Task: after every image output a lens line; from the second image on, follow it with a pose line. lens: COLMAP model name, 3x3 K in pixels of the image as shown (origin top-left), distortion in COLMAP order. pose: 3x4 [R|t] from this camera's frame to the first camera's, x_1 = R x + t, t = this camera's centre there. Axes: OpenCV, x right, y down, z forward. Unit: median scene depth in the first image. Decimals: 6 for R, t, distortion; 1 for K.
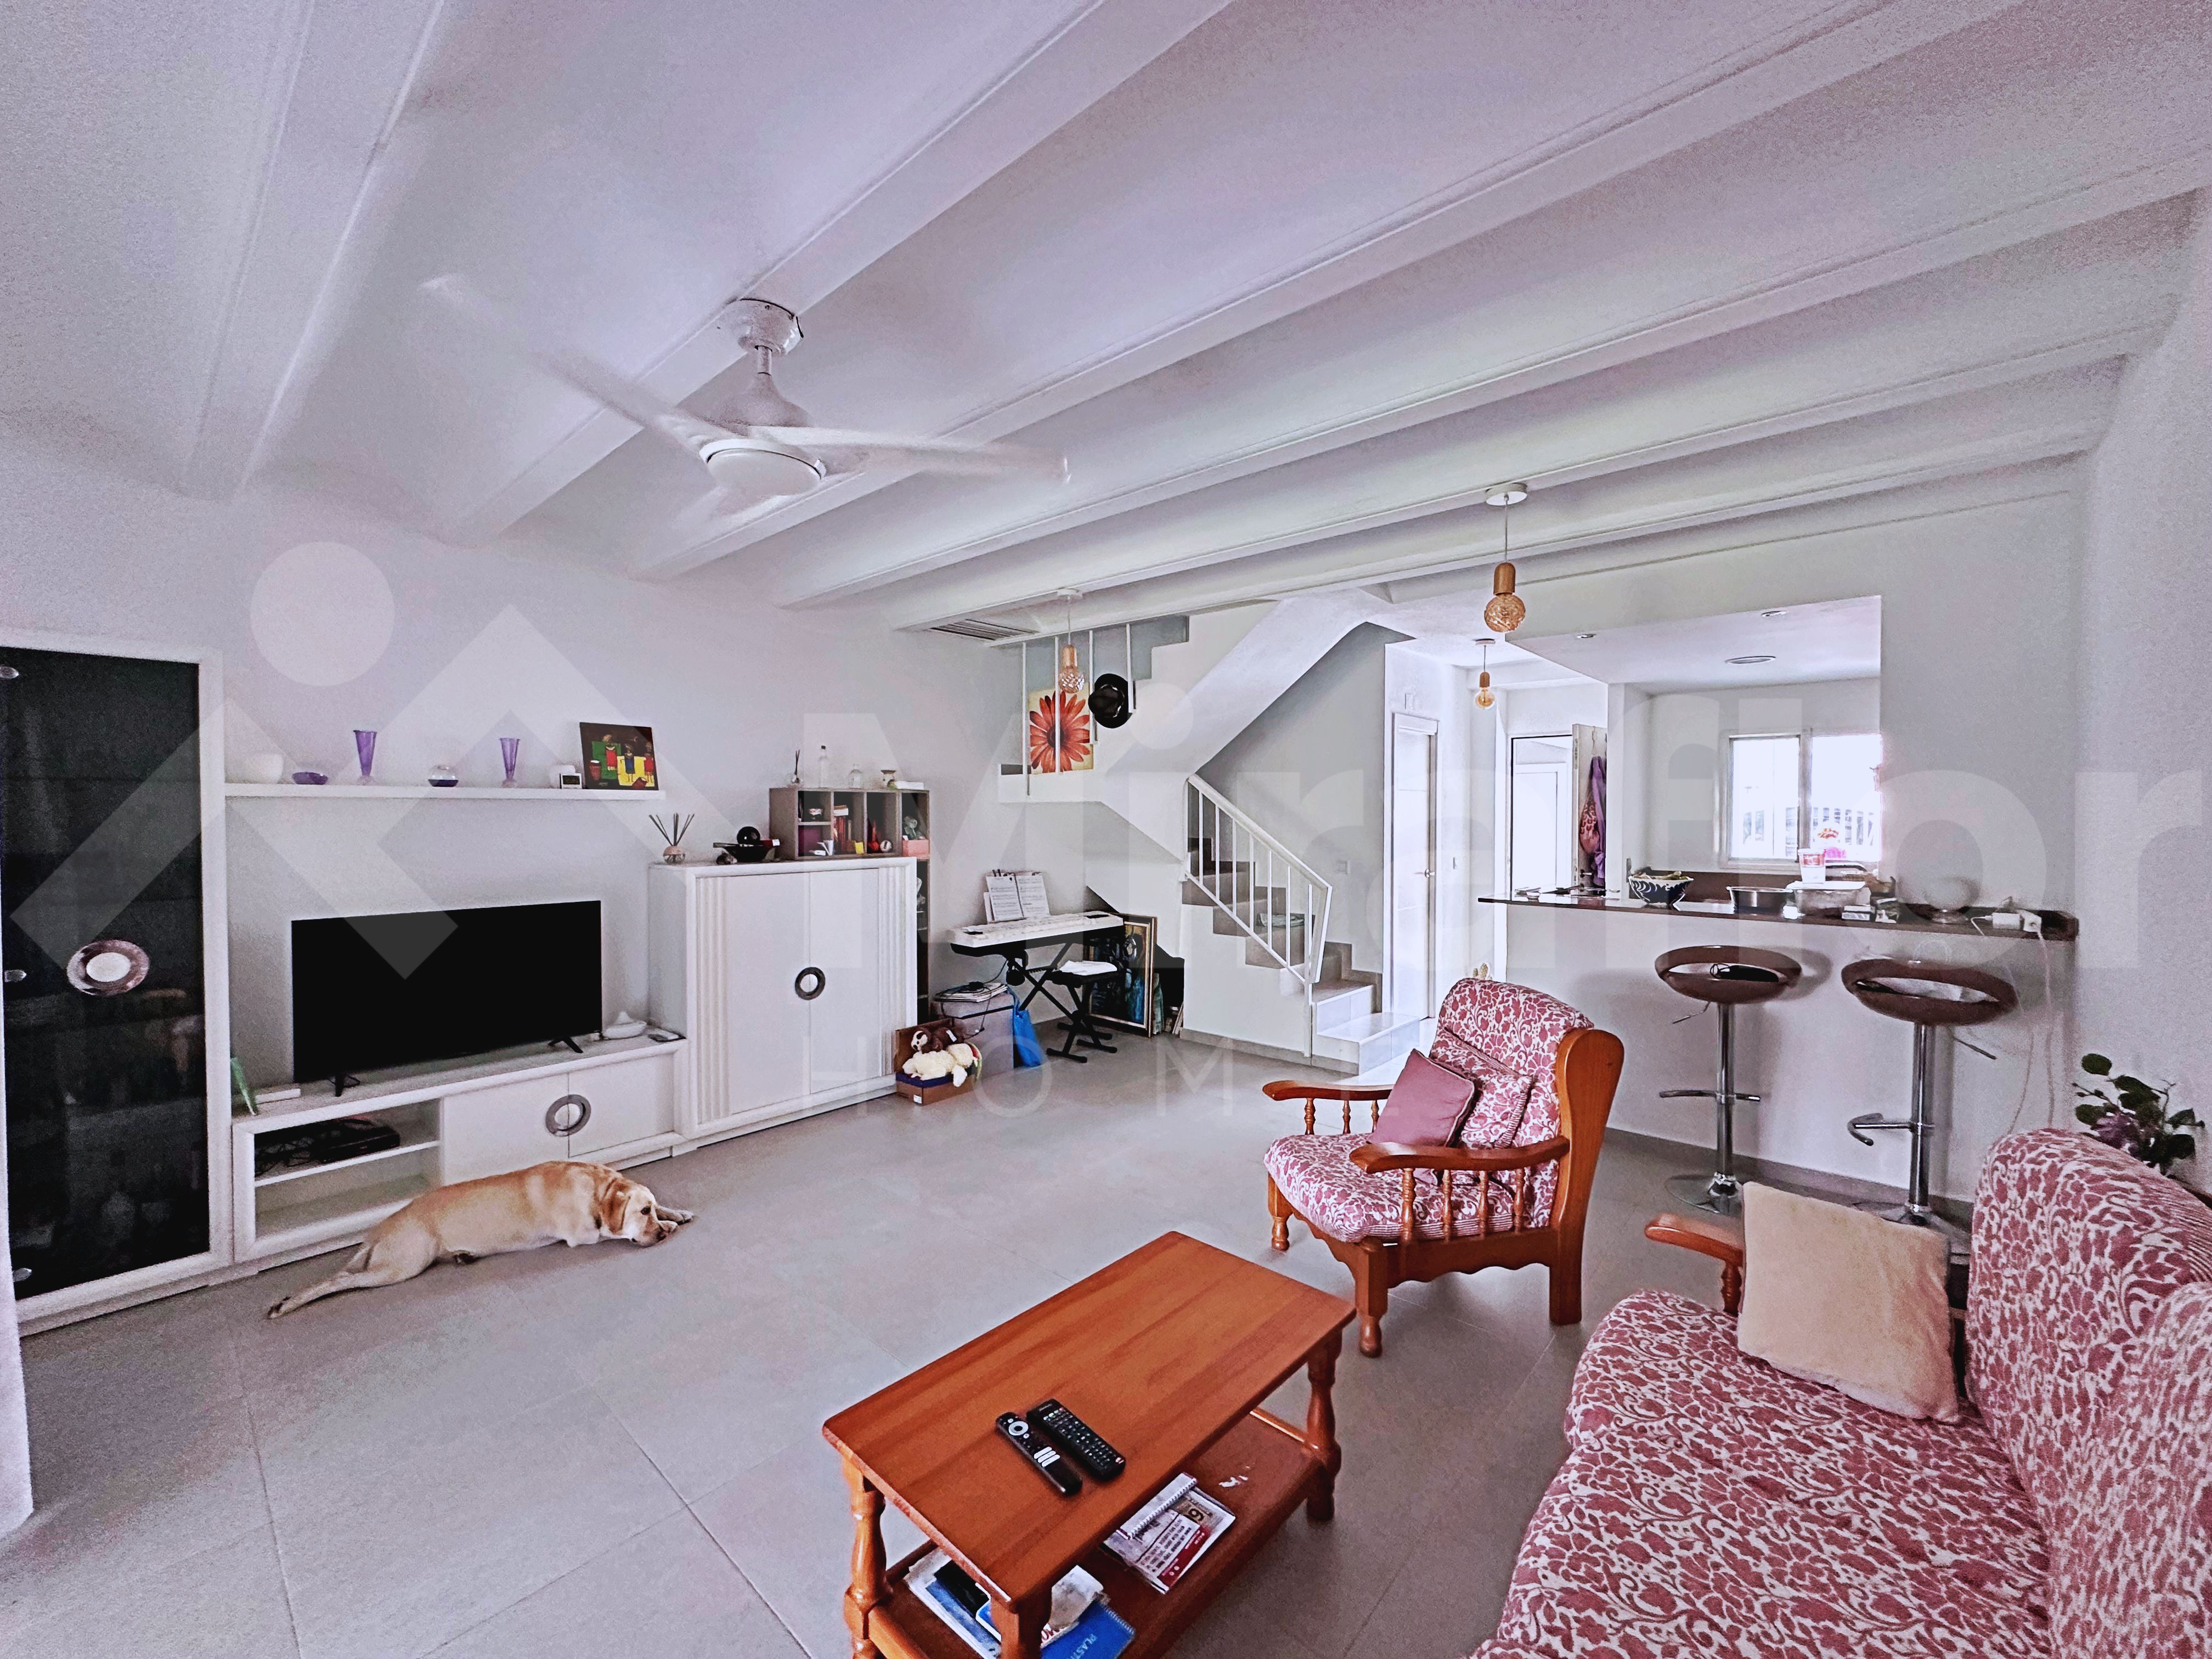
lens RADIAL K [[884.4, 0, 1107.3], [0, 884.4, 831.4], [0, 0, 1]] dist [-0.002606, 0.000320]
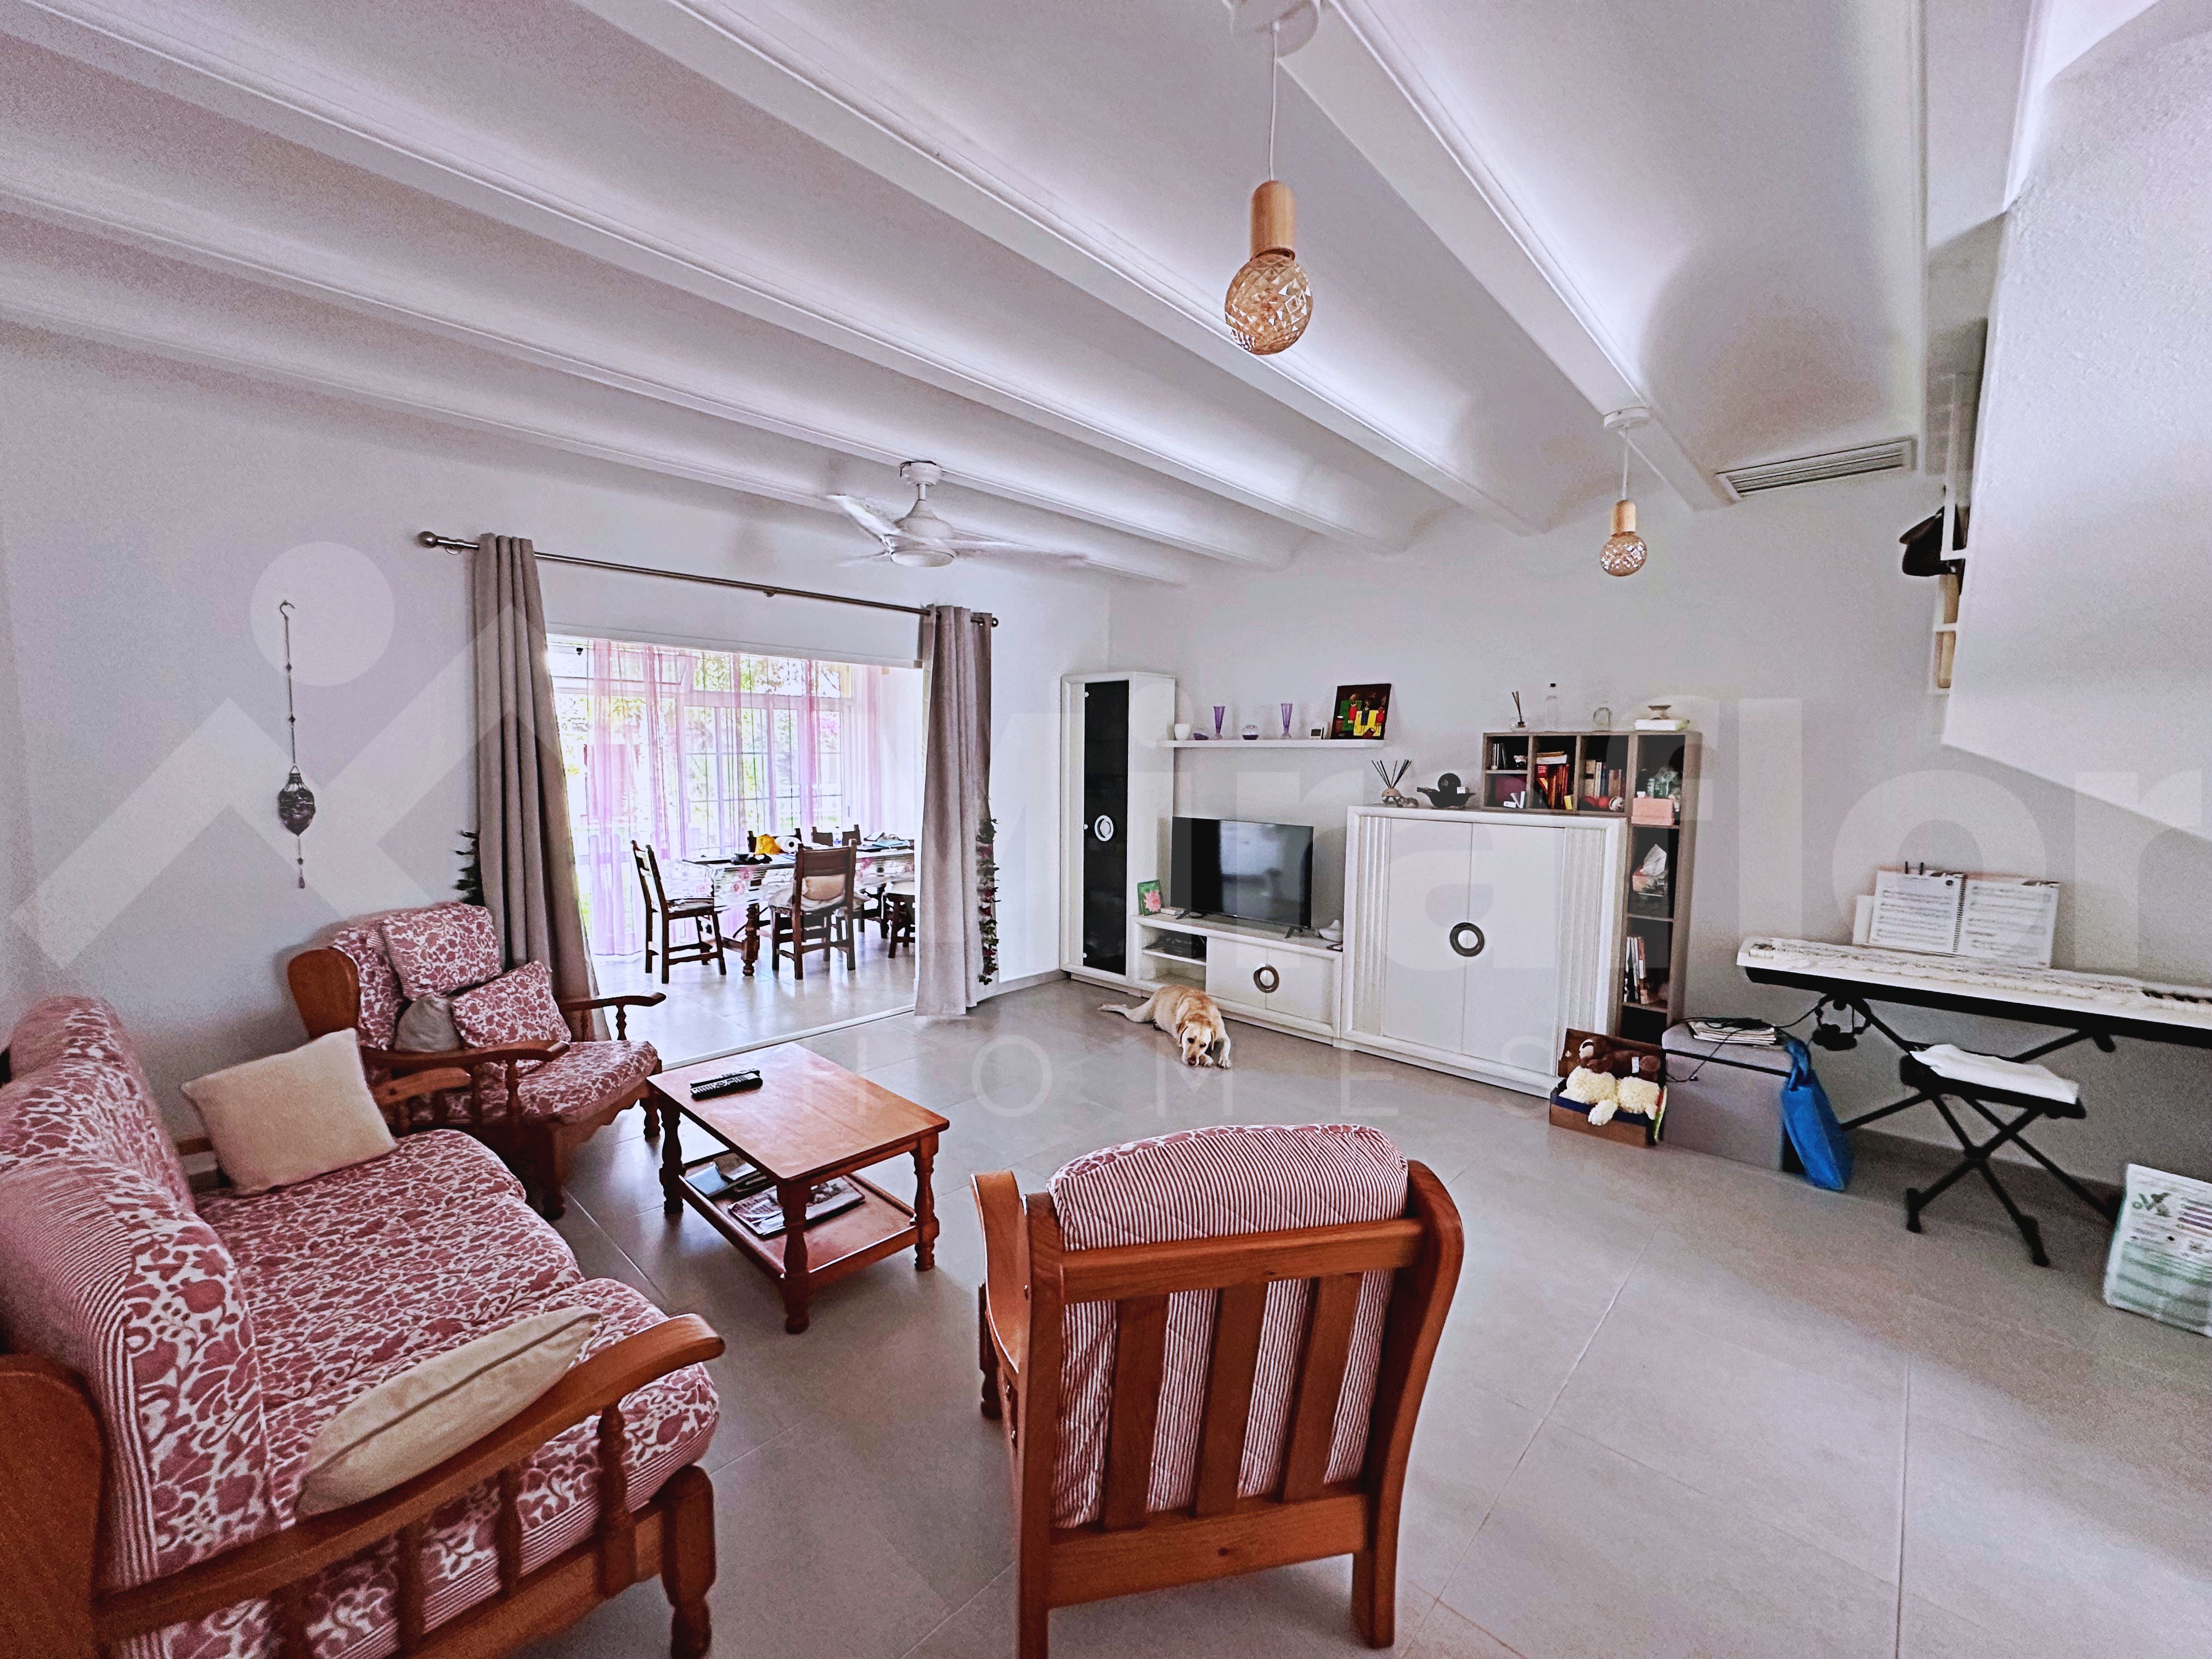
lens RADIAL K [[884.4, 0, 1102.5], [0, 884.4, 832.5], [0, 0, 1]] dist [-0.002606, 0.000320]
pose [[-0.024942, 0.087304, -0.995869, 0.653326], [-0.030639, 0.995645, 0.088052, -0.015863], [0.999219, 0.032709, -0.022158, 0.671065]]
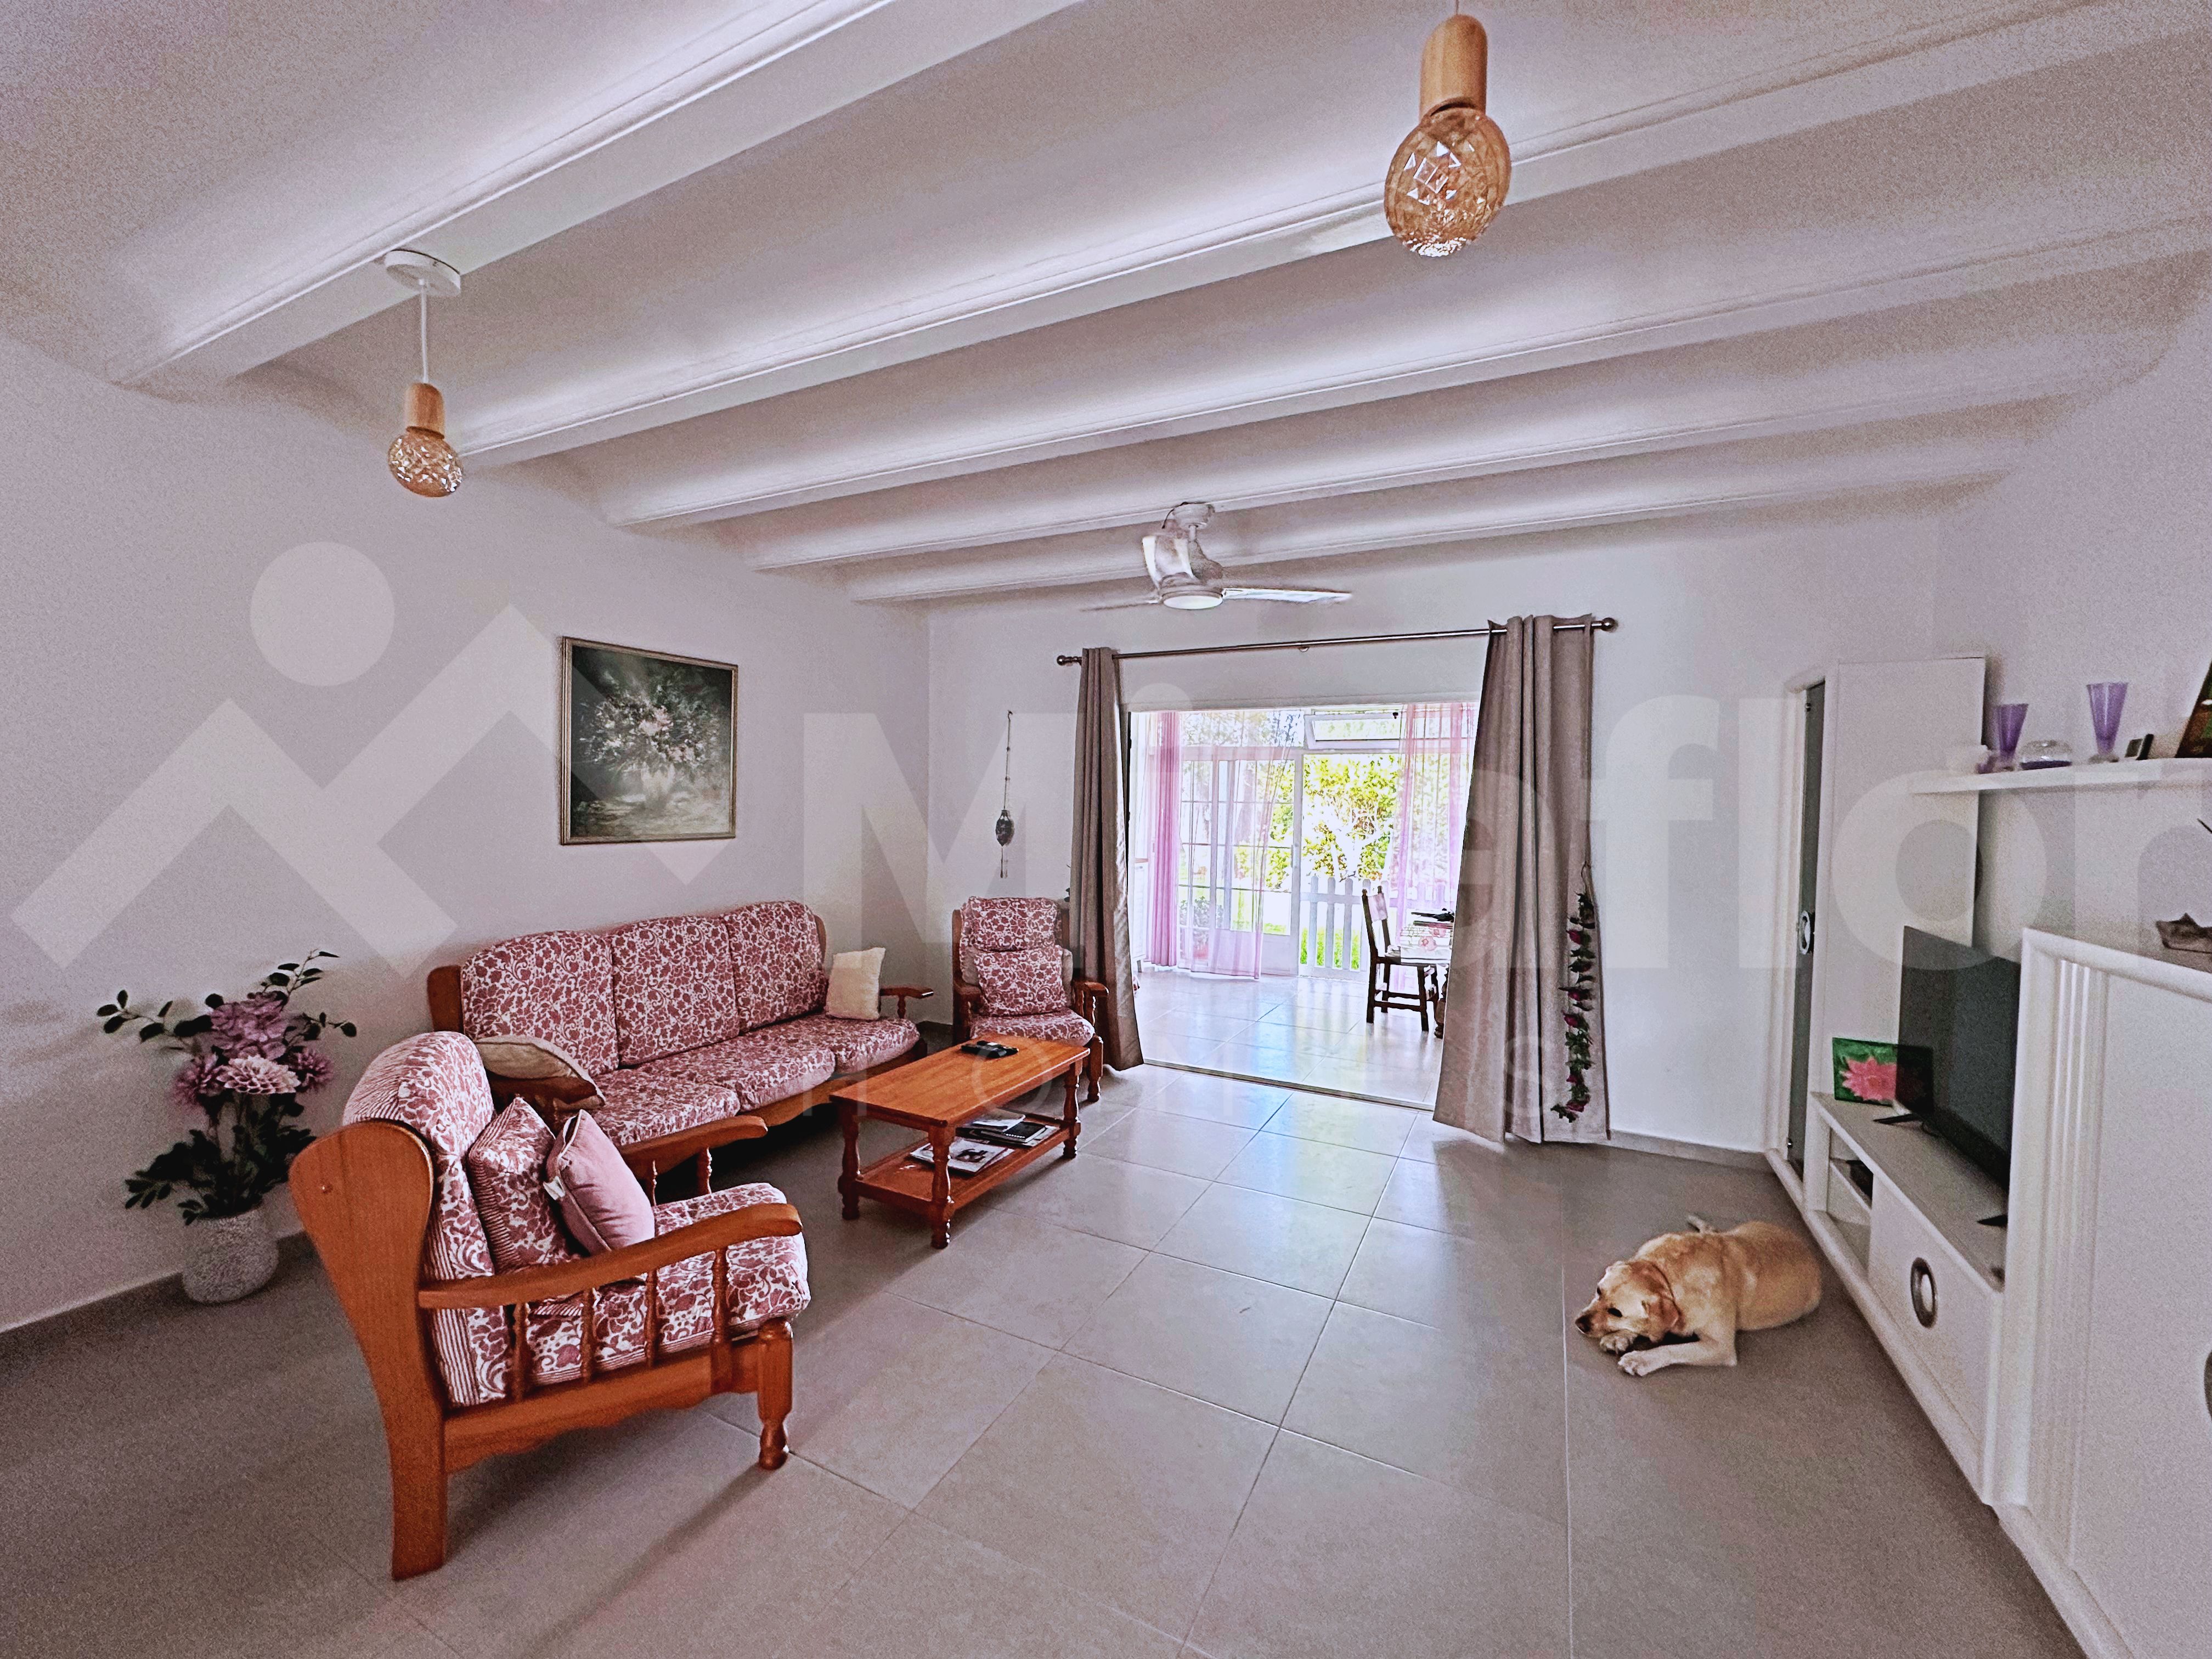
lens RADIAL K [[884.4, 0, 1103.2], [0, 884.4, 818.0], [0, 0, 1]] dist [-0.002606, 0.000320]
pose [[-0.966529, -0.012916, -0.256231, 0.102729], [-0.023786, 0.998942, 0.039367, -0.021238], [0.255452, 0.044144, -0.965813, 1.252046]]
